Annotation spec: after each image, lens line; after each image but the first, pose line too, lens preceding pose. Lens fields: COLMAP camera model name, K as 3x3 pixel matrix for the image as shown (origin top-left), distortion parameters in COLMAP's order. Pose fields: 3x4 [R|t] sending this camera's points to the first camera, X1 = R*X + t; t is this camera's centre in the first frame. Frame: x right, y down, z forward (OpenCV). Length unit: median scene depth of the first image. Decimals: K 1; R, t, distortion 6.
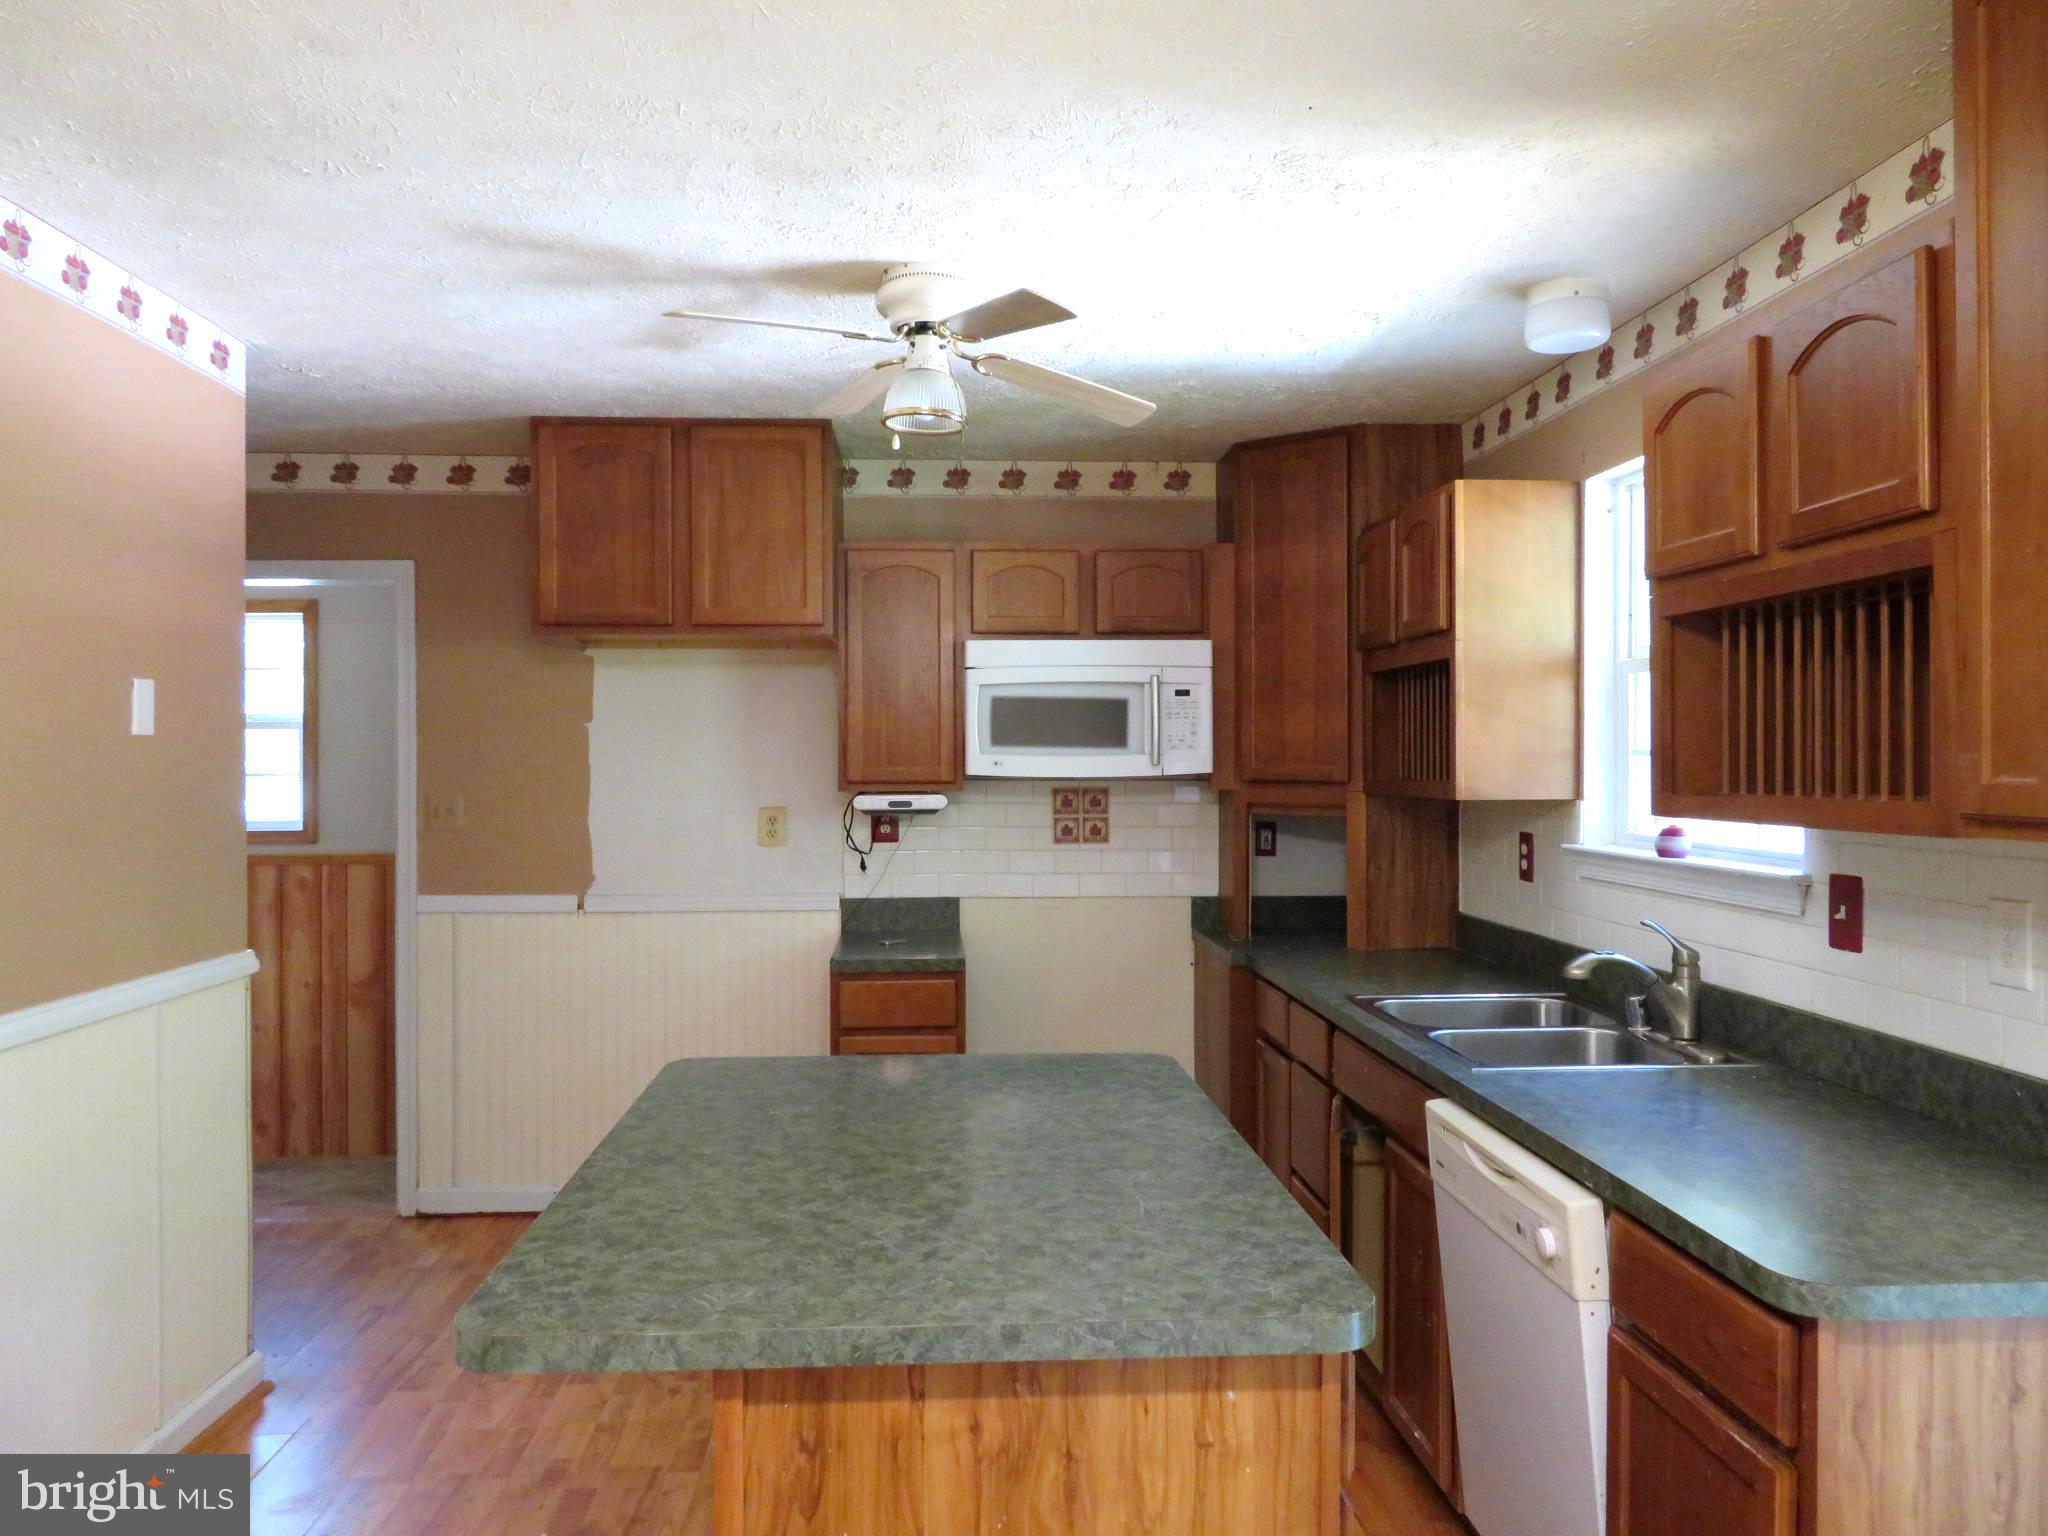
lens RADIAL K [[1468.4, 0, 1012.6], [0, 1468.4, 767.2], [0, 0, 1]] dist [-0.005476, 0.004778]
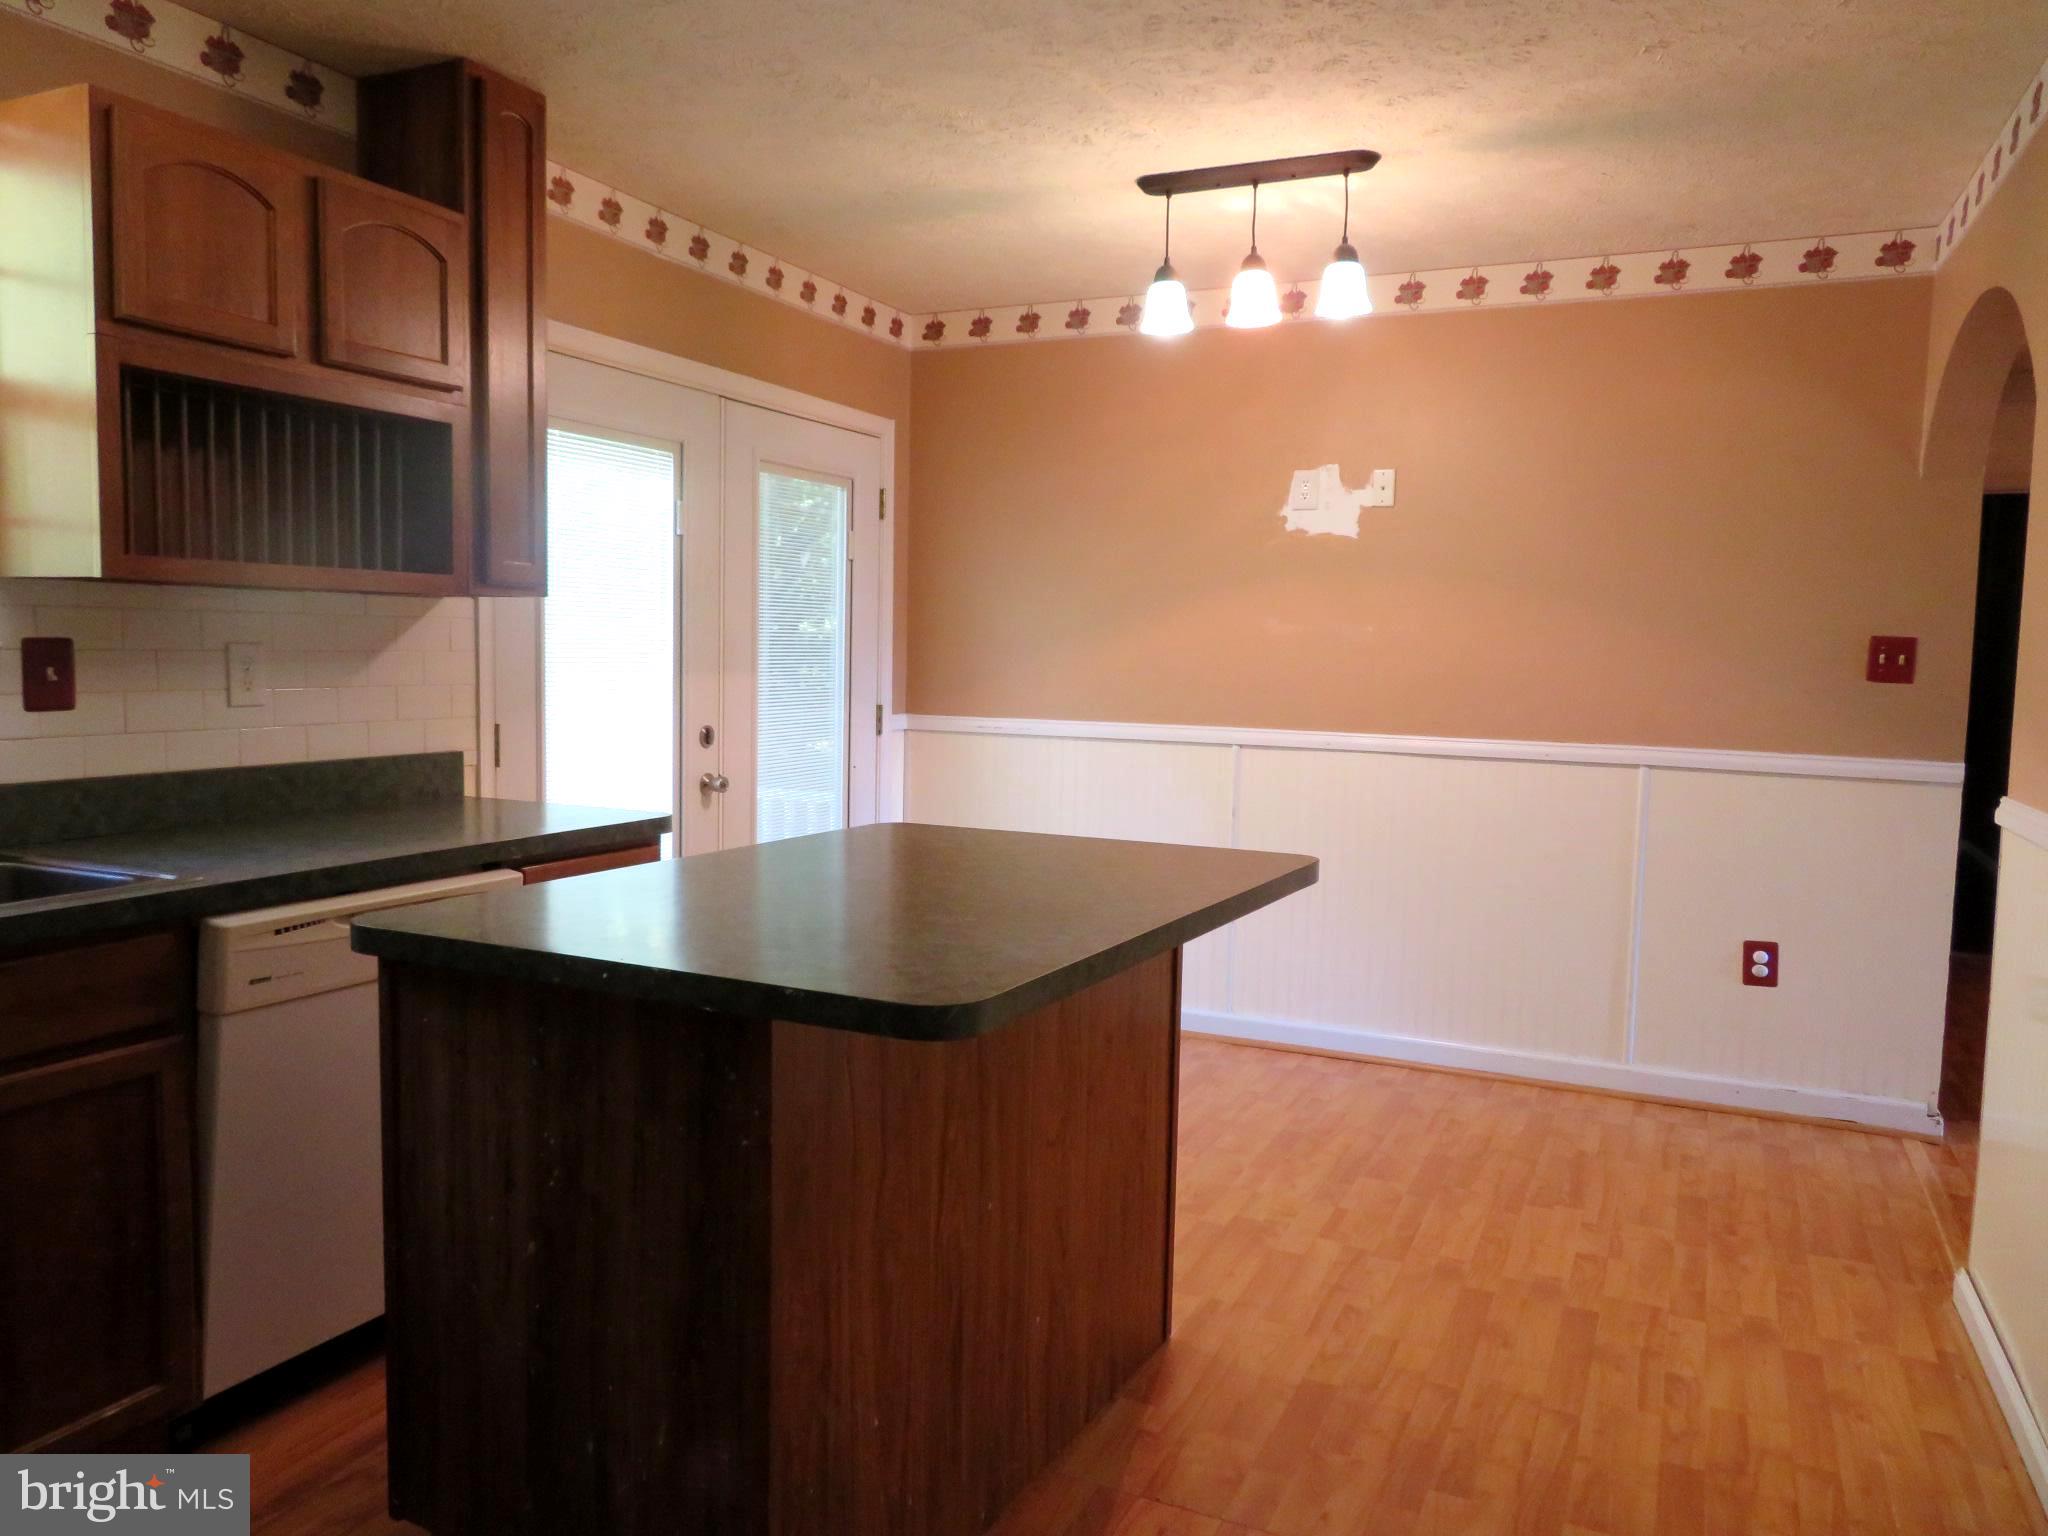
lens RADIAL K [[1468.4, 0, 1012.6], [0, 1468.4, 767.2], [0, 0, 1]] dist [-0.005476, 0.004778]
pose [[-0.882693, -0.053370, 0.466909, -0.312261], [-0.015785, 0.996337, 0.084044, 0.040112], [-0.469684, 0.066815, -0.880303, 0.962396]]
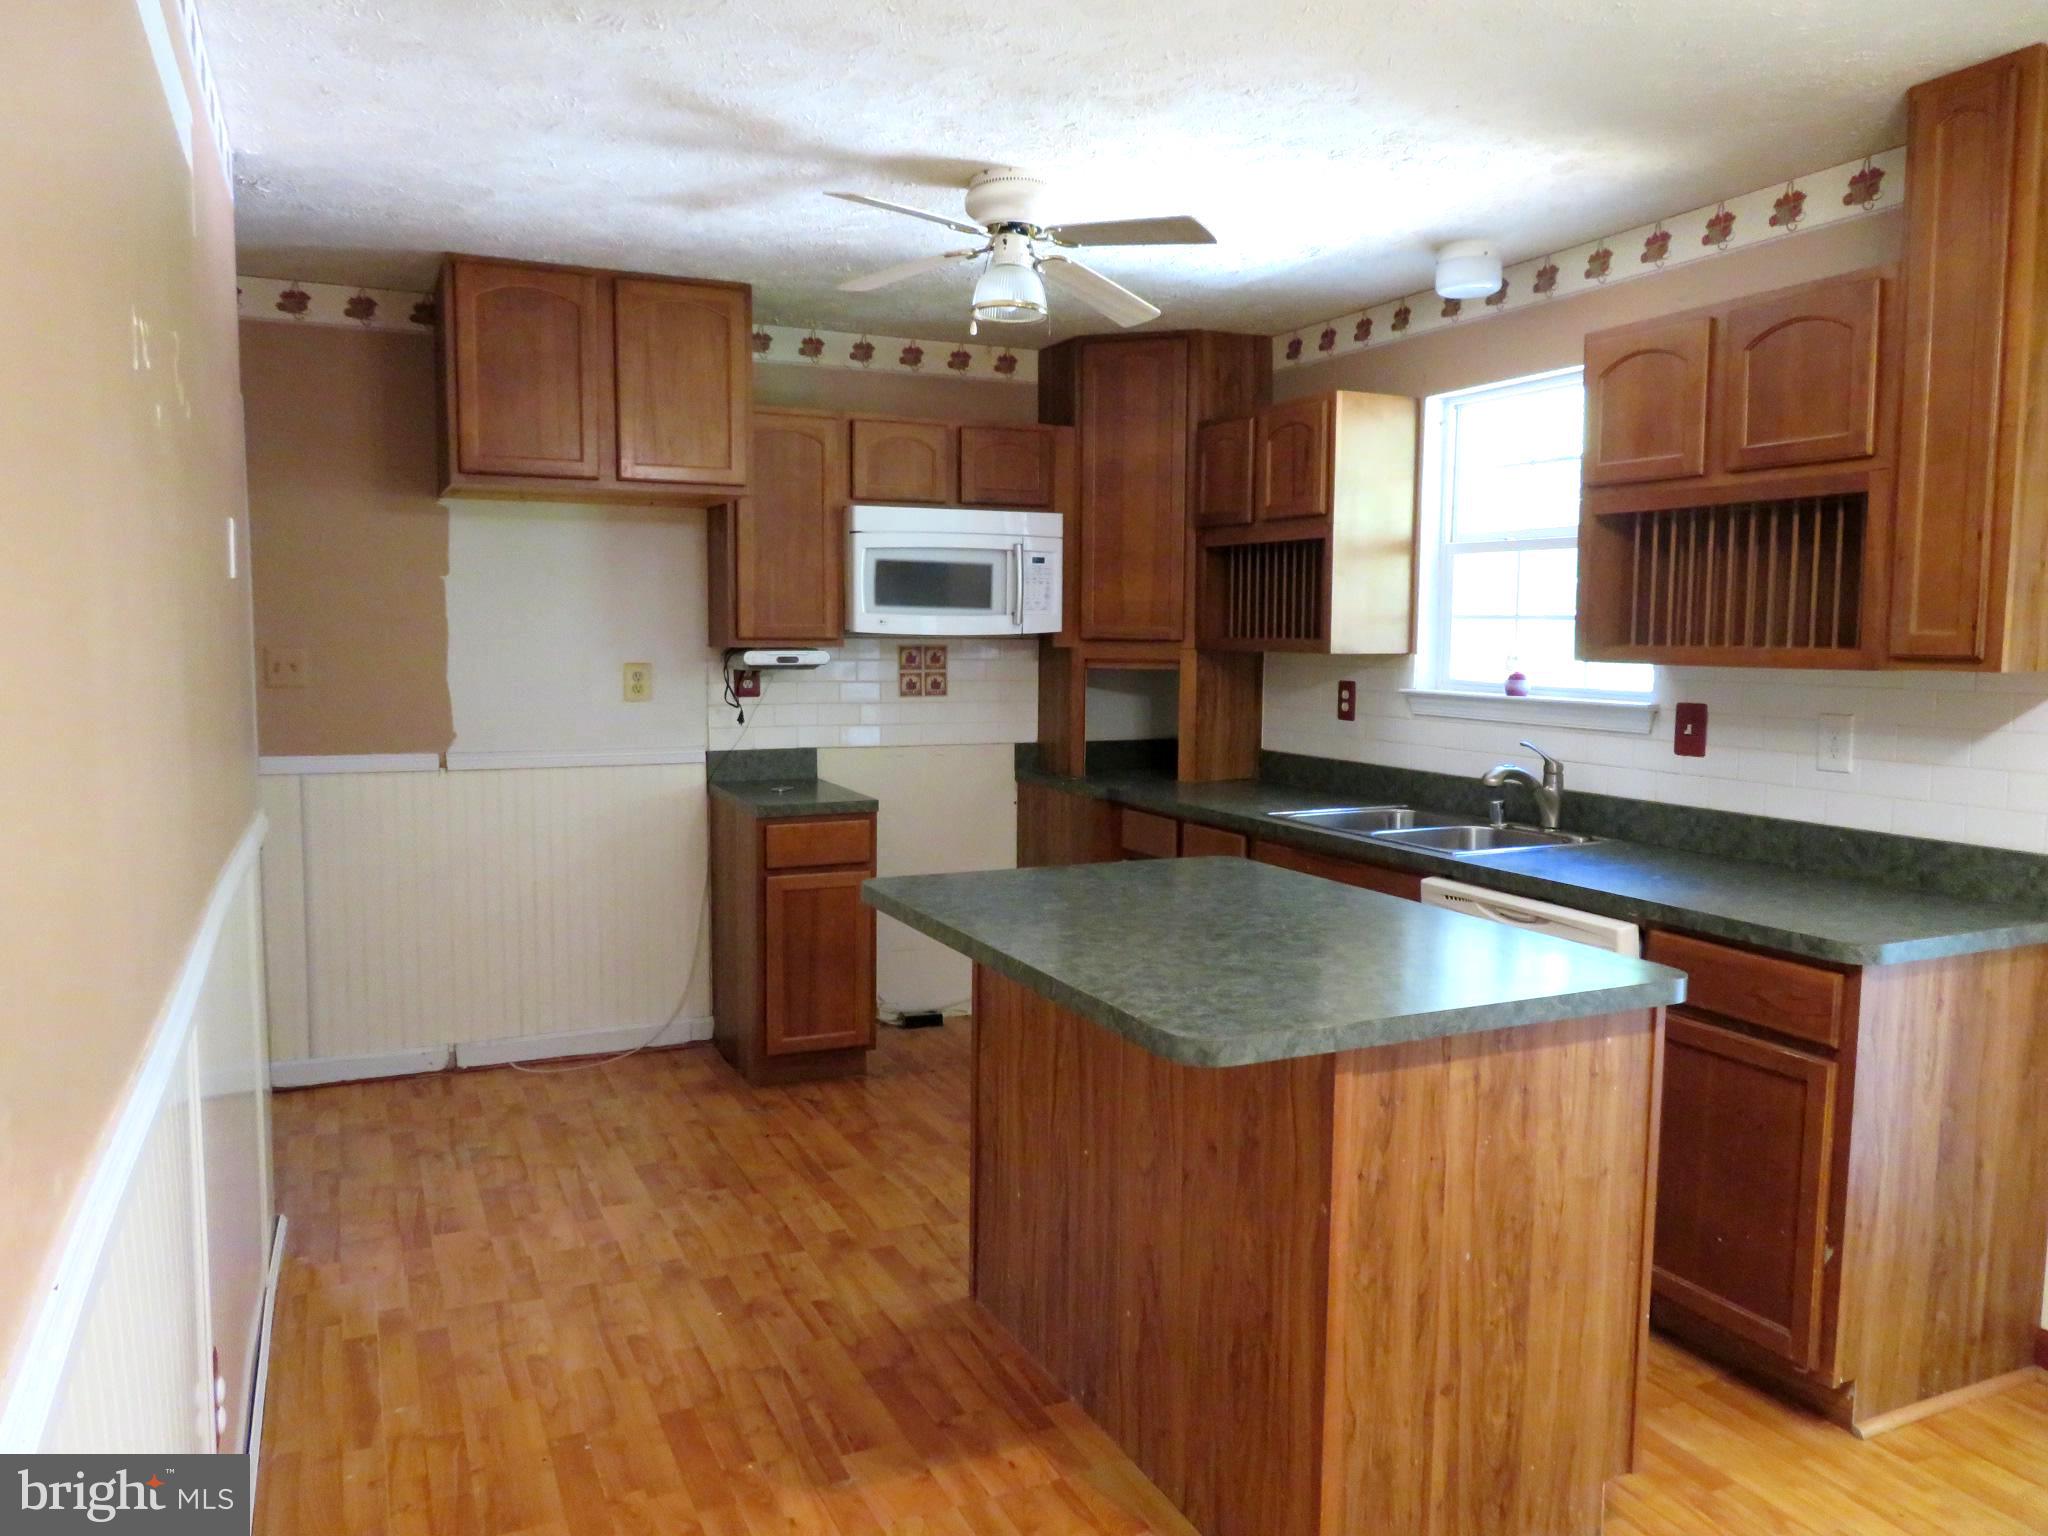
lens RADIAL K [[1468.4, 0, 1012.6], [0, 1468.4, 767.2], [0, 0, 1]] dist [-0.005476, 0.004778]
pose [[0.931048, -0.026593, 0.363926, -0.339934], [-0.006373, 0.996004, 0.089084, 0.007704], [-0.364841, -0.085261, 0.927158, -0.050312]]
